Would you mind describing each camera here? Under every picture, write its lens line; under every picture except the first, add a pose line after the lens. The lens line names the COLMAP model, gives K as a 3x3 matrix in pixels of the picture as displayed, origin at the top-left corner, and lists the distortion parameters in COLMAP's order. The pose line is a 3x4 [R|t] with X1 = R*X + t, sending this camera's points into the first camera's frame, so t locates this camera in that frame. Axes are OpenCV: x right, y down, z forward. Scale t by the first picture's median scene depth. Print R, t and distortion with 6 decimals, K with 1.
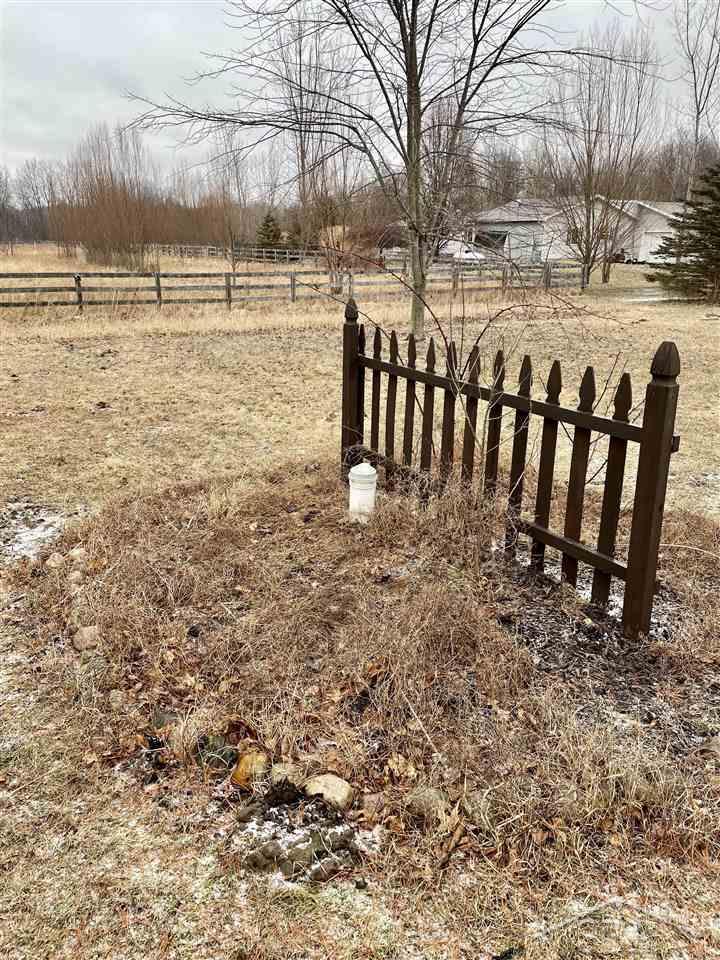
lens RADIAL K [[727.1, 0, 357.9], [0, 727.1, 483.0], [0, 0, 1]] dist [0.069318, -0.069673]
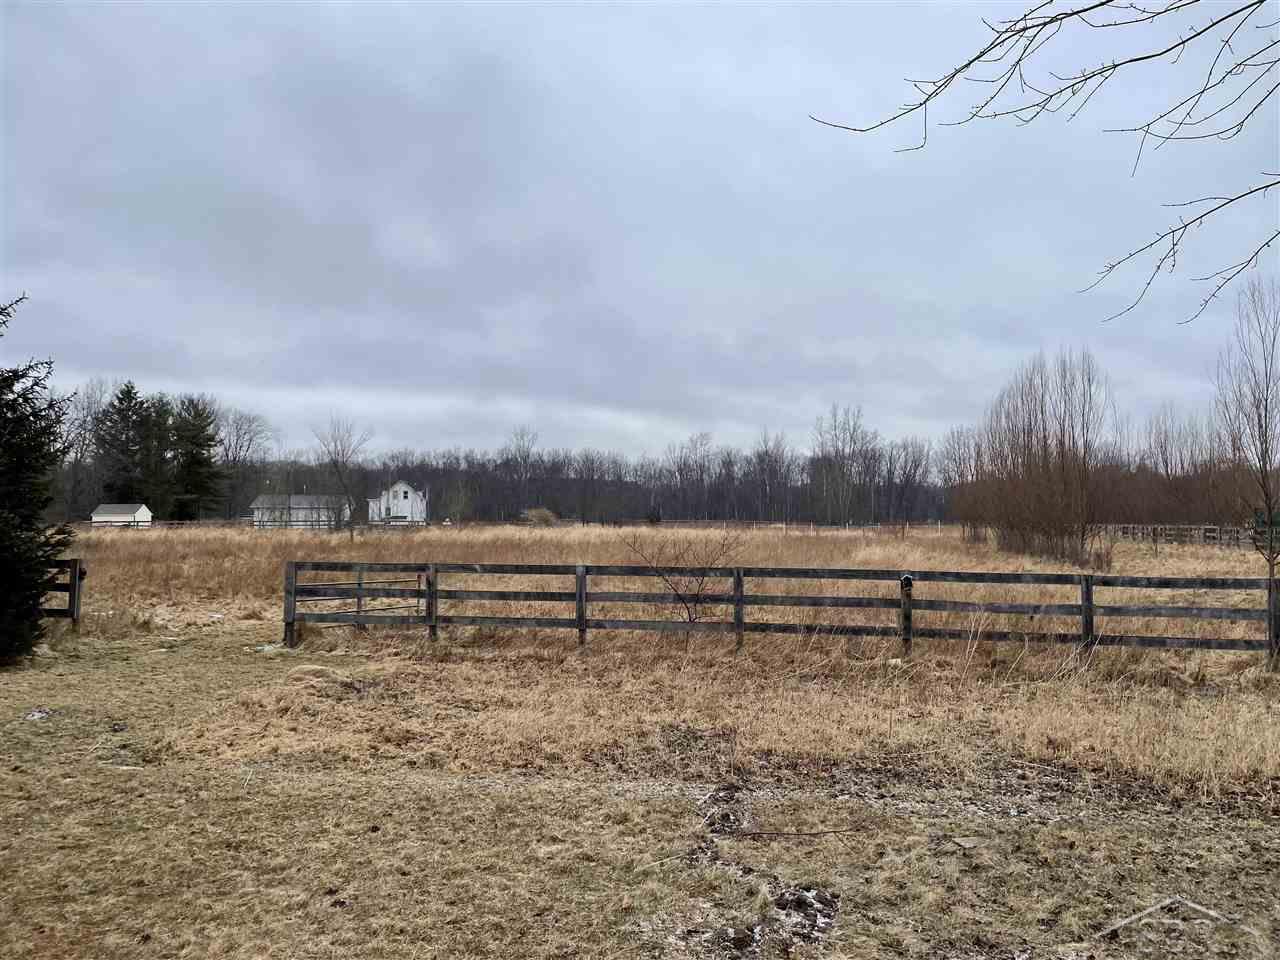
lens RADIAL K [[969.5, 0, 634.3], [0, 969.5, 481.1], [0, 0, 1]] dist [0.069318, -0.069673]
pose [[0.756503, -0.027420, -0.653415, -0.039929], [-0.204209, 0.939261, -0.275841, -0.052044], [0.621291, 0.342108, 0.704954, 0.170186]]
